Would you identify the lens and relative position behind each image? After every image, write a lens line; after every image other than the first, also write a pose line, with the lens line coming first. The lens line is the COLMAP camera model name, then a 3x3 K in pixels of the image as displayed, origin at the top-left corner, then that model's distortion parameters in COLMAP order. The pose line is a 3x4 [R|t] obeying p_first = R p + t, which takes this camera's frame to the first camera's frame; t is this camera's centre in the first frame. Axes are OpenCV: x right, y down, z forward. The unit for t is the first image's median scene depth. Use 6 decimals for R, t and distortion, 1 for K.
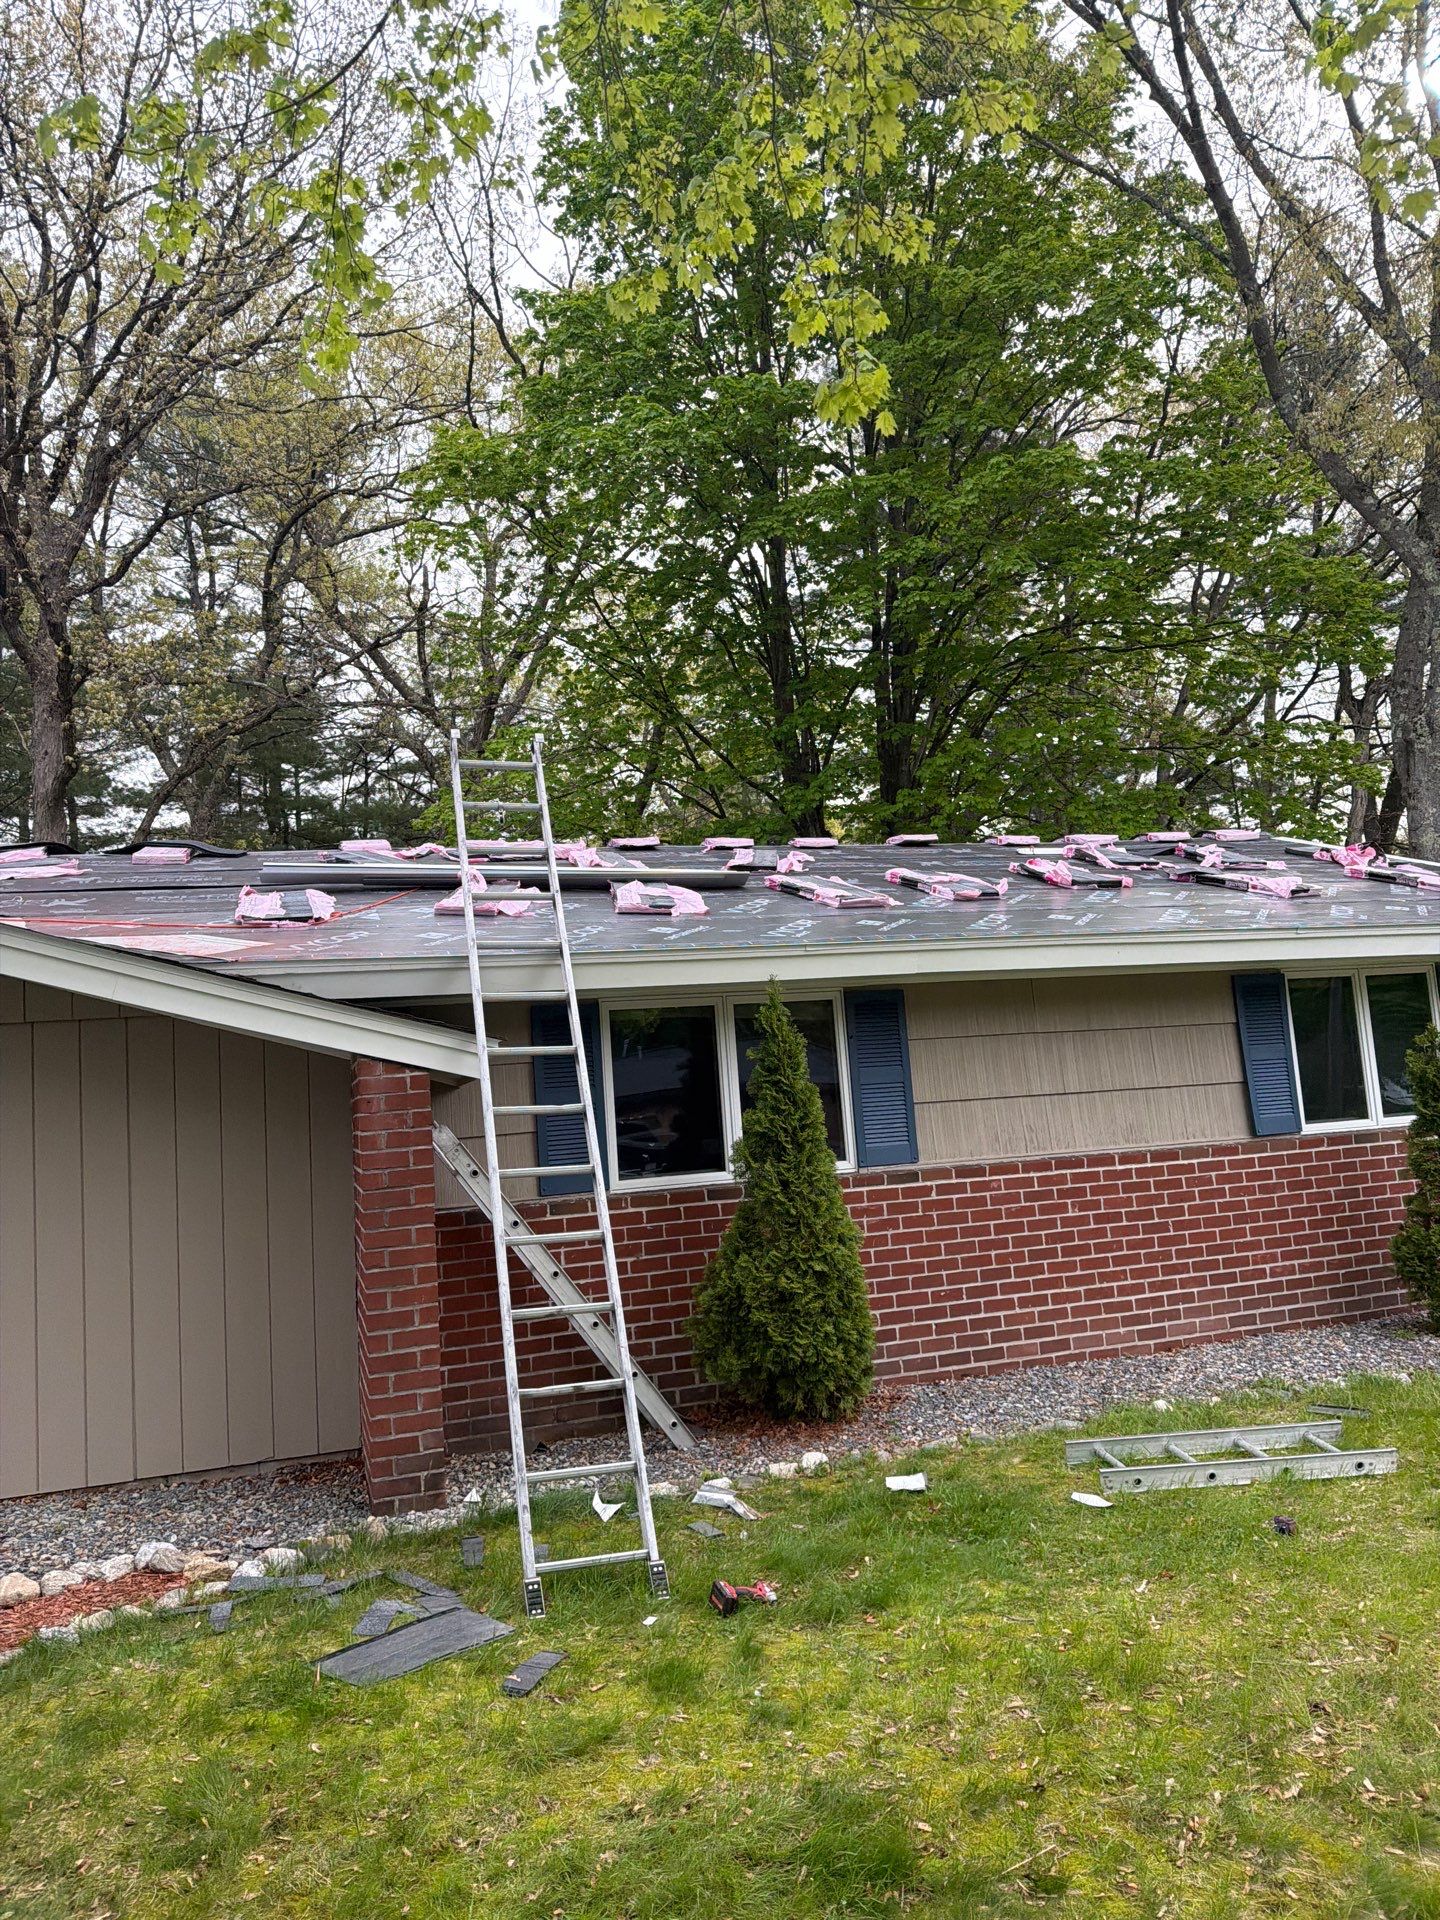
lens RADIAL K [[1347.2, 0, 714.6], [0, 1347.2, 951.1], [0, 0, 1]] dist [0.075180, -0.007959]
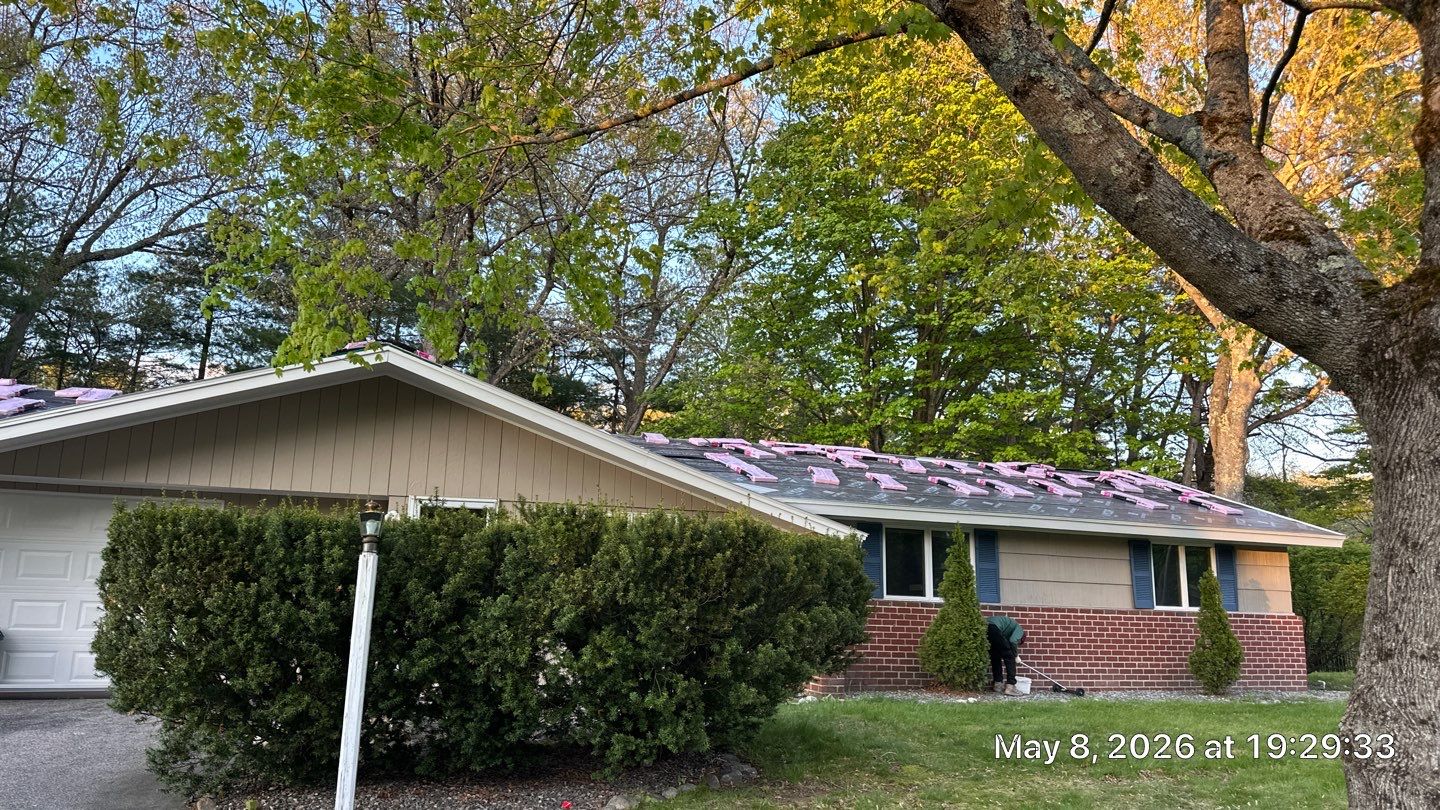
lens RADIAL K [[1000.0, 0, 713.4], [0, 1000.0, 407.1], [0, 0, 1]] dist [0.095573, -0.124319]
pose [[0.995129, 0.098461, -0.004799, -0.386289], [-0.098529, 0.991924, -0.079868, -0.000003], [-0.003104, 0.079951, 0.996794, -0.844557]]
